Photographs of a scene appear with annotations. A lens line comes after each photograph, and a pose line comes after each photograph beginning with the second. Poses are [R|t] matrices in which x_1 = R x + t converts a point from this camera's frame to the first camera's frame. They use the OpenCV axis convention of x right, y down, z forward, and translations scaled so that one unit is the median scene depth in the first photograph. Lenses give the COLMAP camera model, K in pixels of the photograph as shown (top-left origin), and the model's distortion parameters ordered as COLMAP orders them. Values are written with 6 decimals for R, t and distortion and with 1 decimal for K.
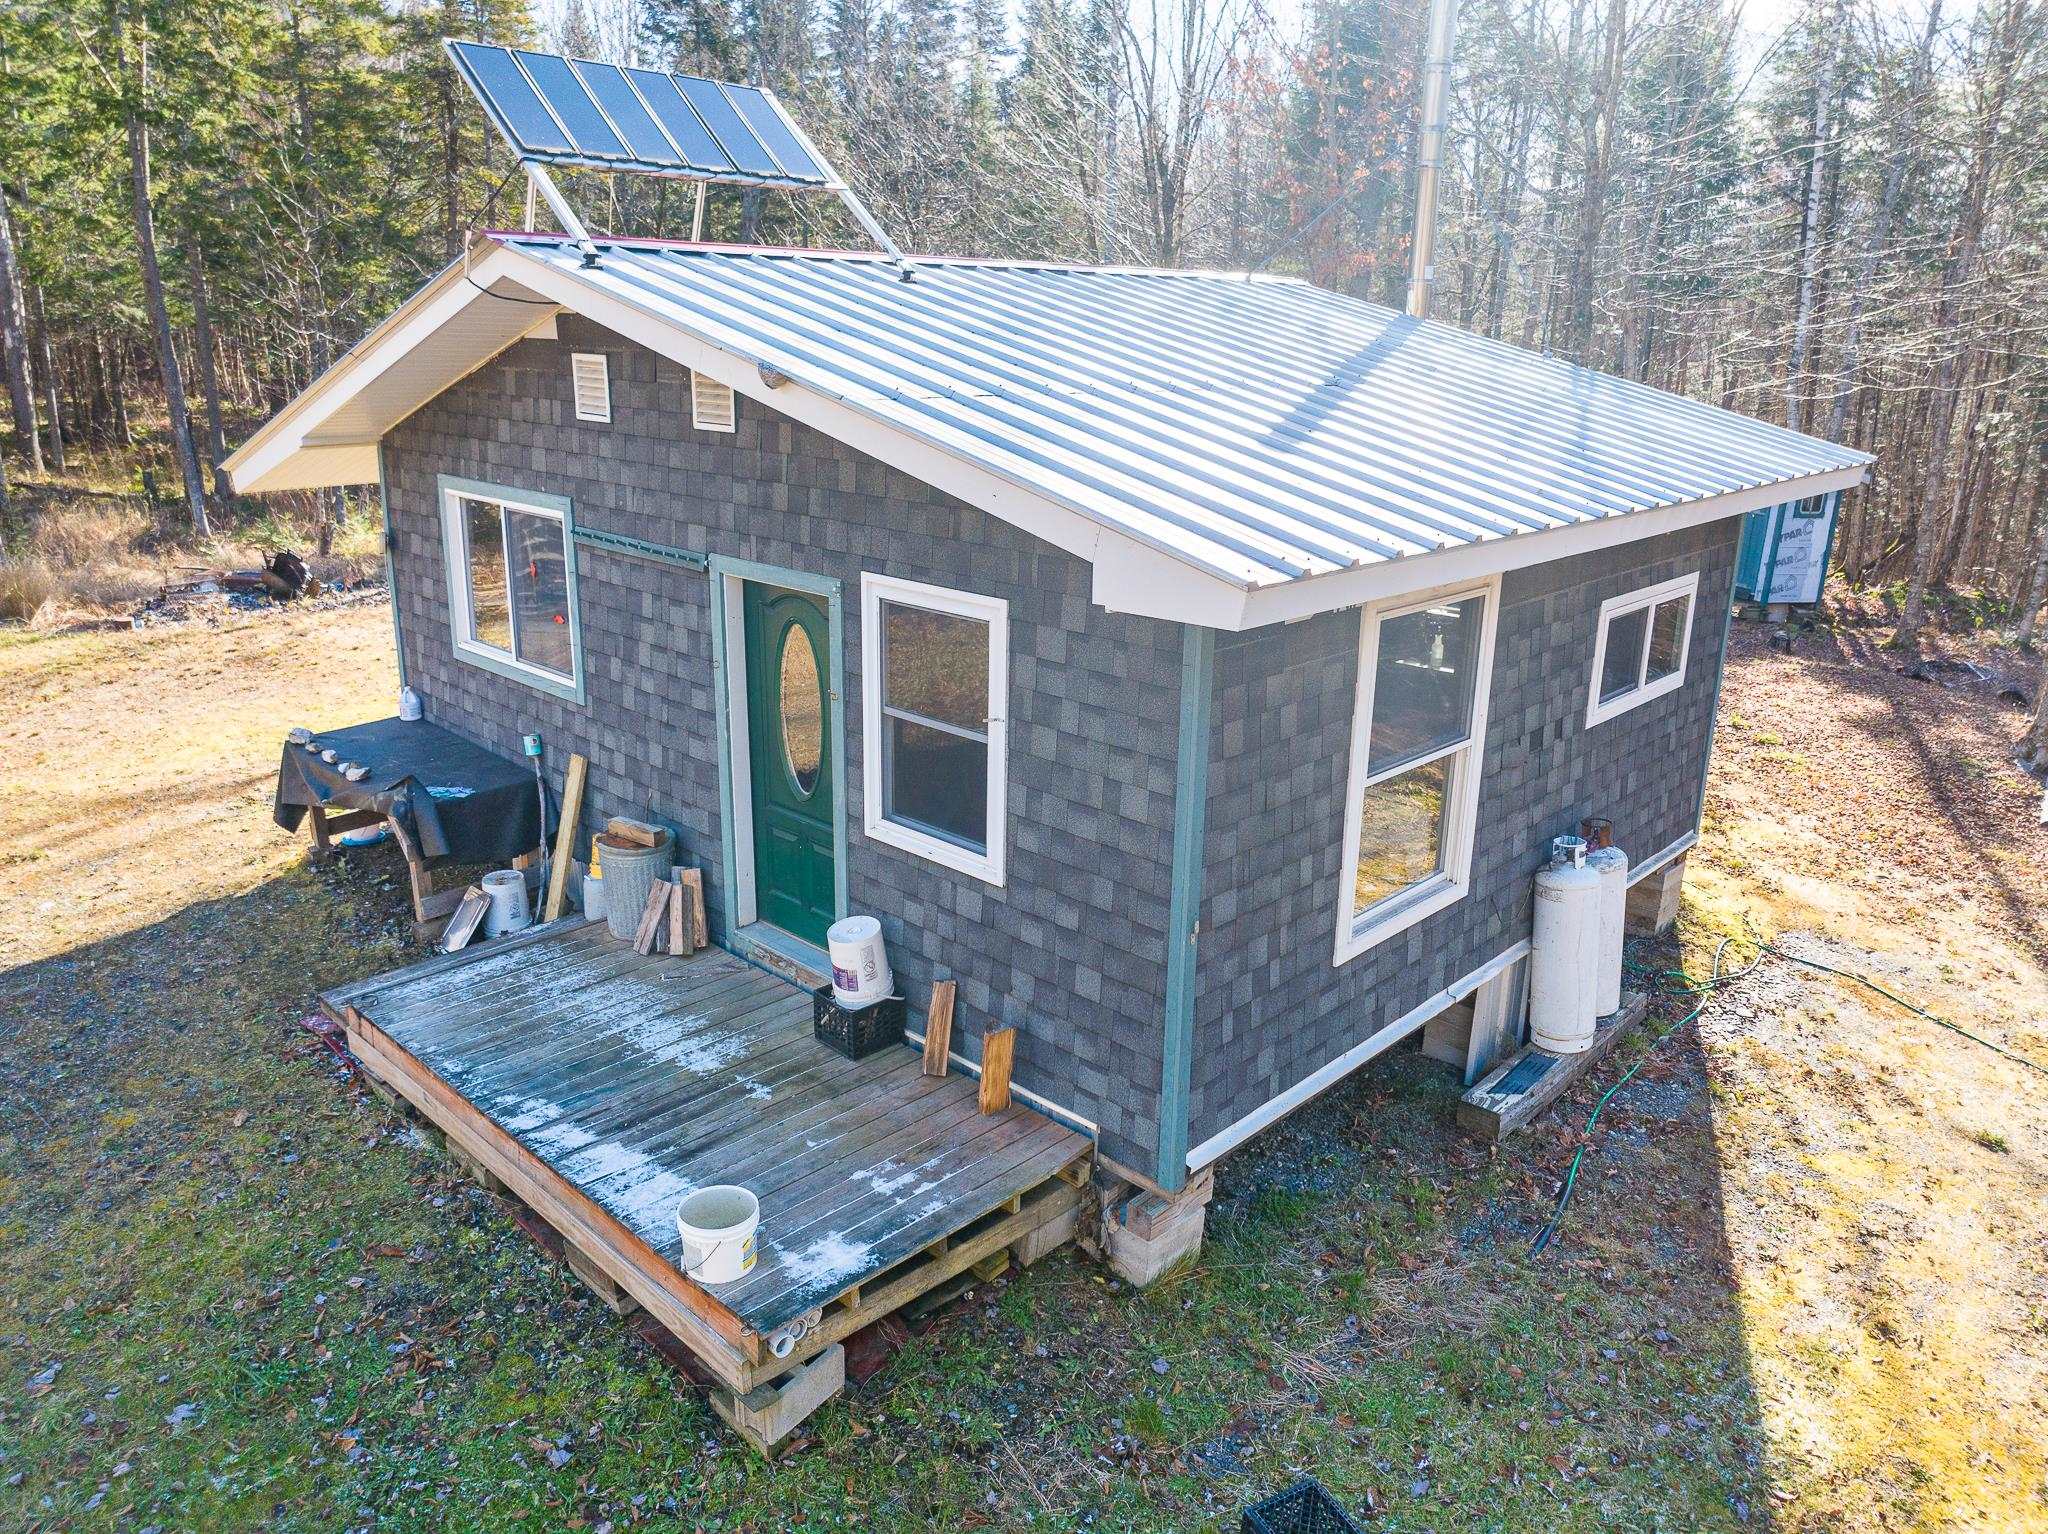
lens RADIAL K [[1449.0, 0, 1024.0], [0, 1449.0, 767.0], [0, 0, 1]] dist [-0.063979, -0.001067]
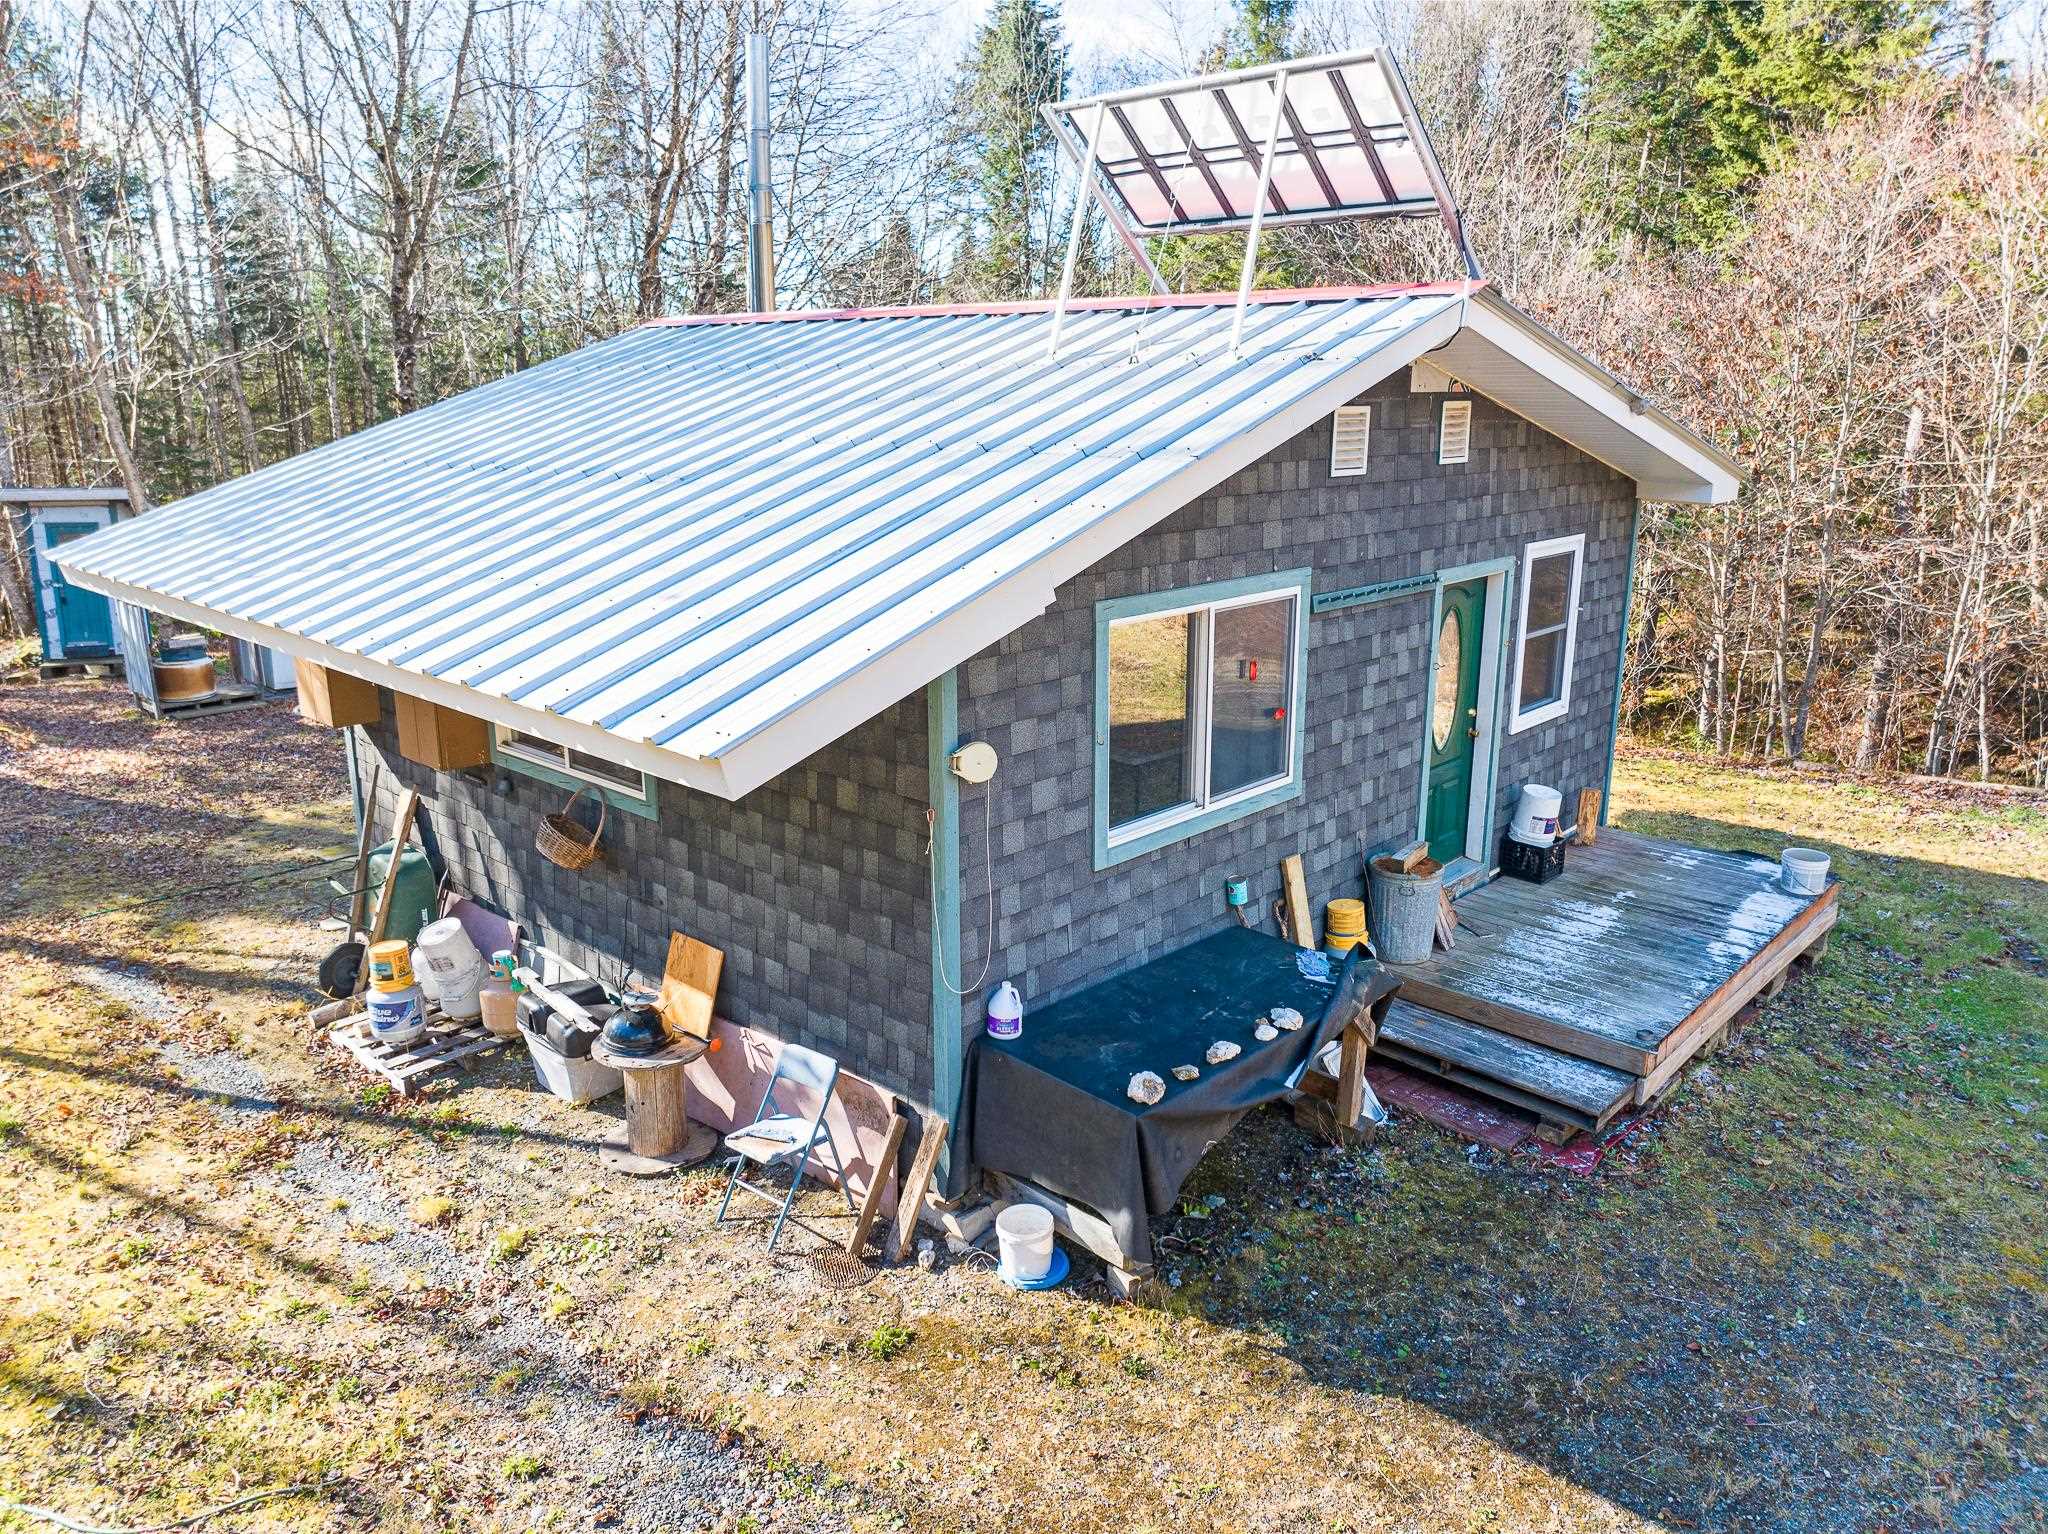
lens RADIAL K [[1449.0, 0, 1024.0], [0, 1449.0, 767.0], [0, 0, 1]] dist [-0.063979, -0.001067]
pose [[-0.007260, -0.277273, 0.960764, -1.435073], [0.303191, 0.914952, 0.266343, -0.432736], [-0.952902, 0.293228, 0.077424, 1.337319]]
